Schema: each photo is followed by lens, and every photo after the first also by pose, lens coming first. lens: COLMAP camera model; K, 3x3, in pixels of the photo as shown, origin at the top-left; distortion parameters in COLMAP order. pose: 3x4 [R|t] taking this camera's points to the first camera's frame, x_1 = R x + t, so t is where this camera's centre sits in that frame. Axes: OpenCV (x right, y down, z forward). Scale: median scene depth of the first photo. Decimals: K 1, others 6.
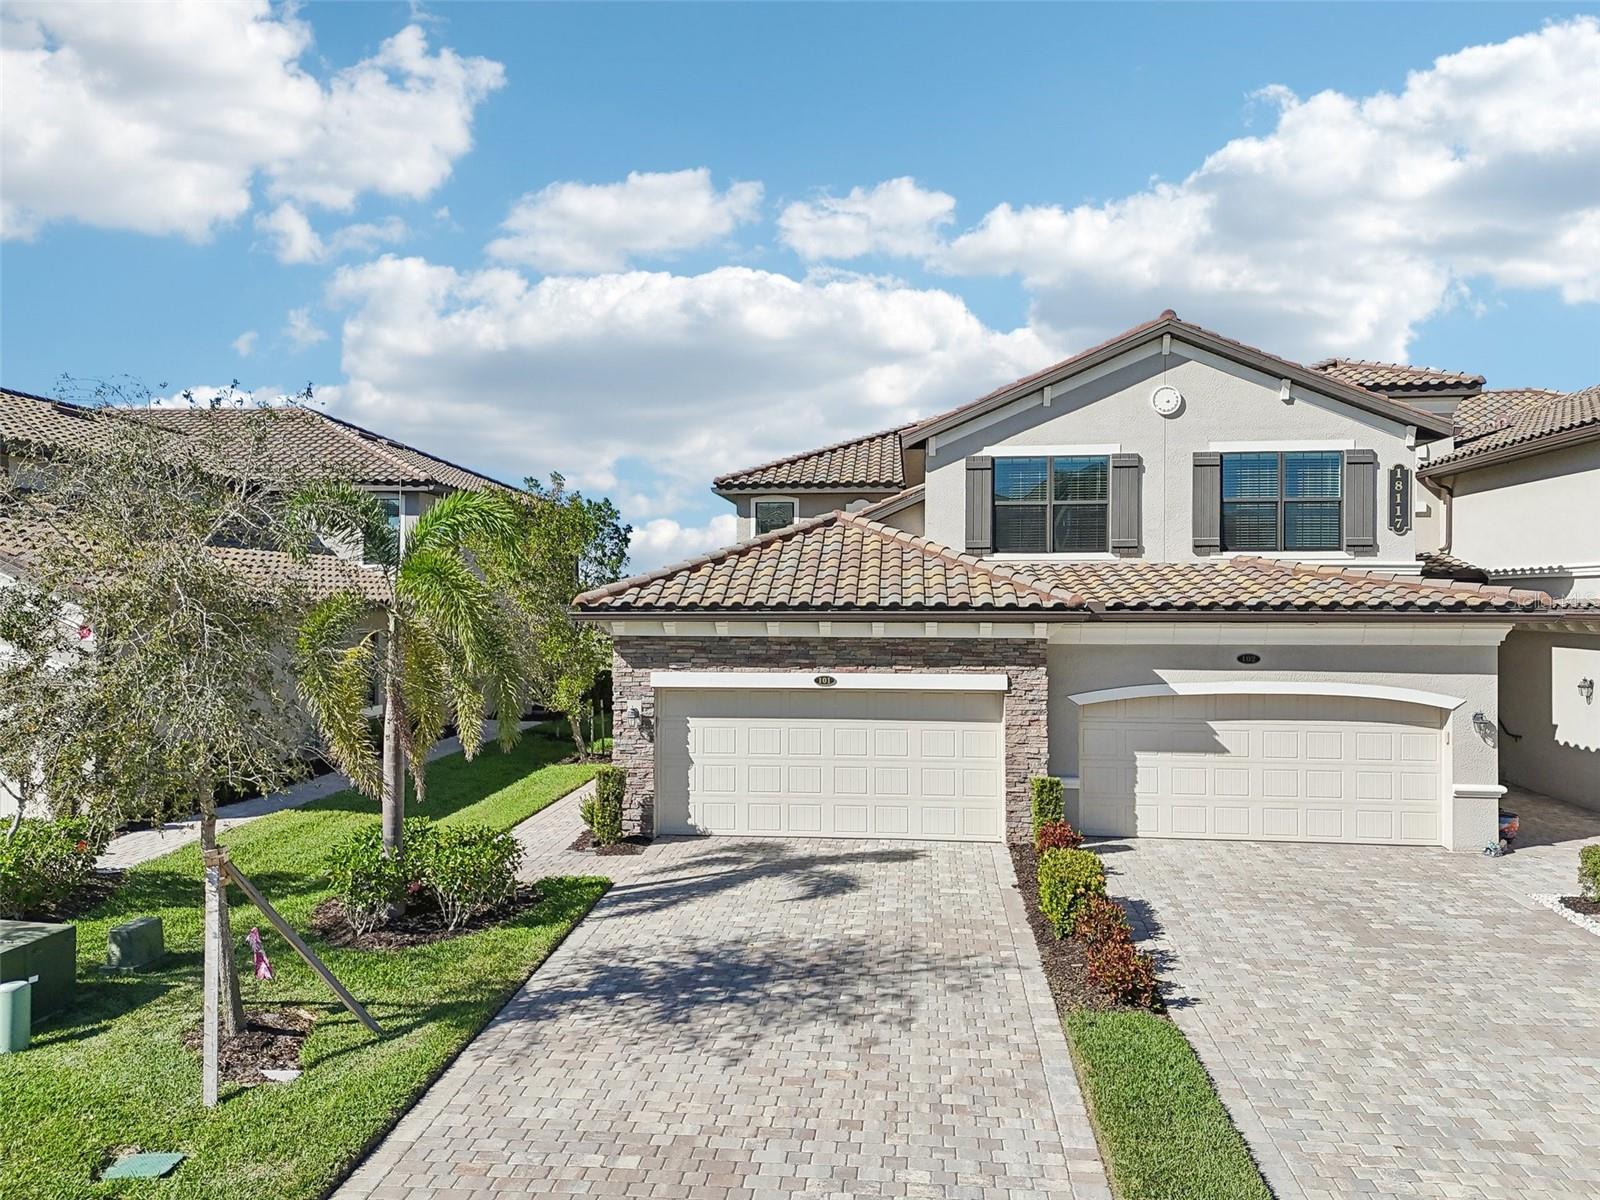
lens RADIAL K [[1199.3, 0, 800.0], [0, 1199.3, 600.0], [0, 0, 1]] dist [0.059467, -0.071429]
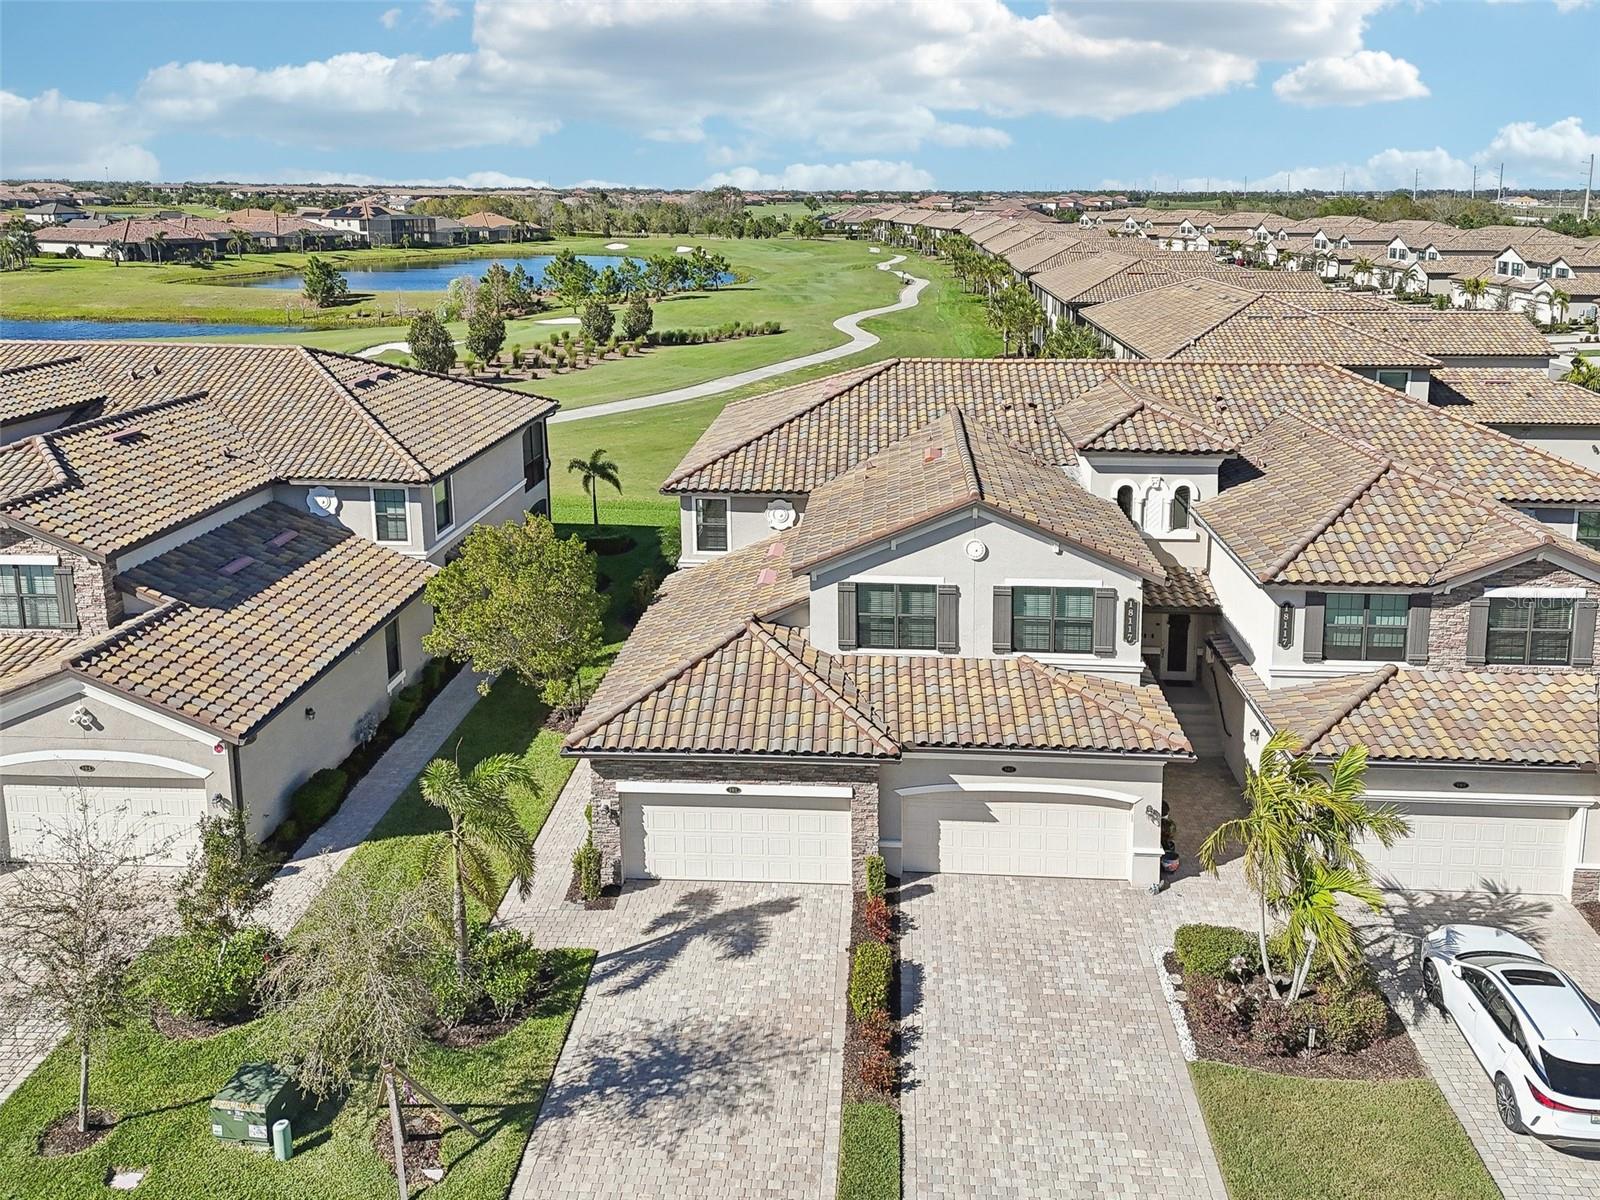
lens RADIAL K [[1257.9, 0, 840.7], [0, 1257.9, 442.6], [0, 0, 1]] dist [0.093367, -0.080019]
pose [[0.998292, -0.019361, 0.055114, 0.086948], [0.008841, 0.982687, 0.185065, -0.748732], [-0.057743, -0.184261, 0.981180, -0.558813]]
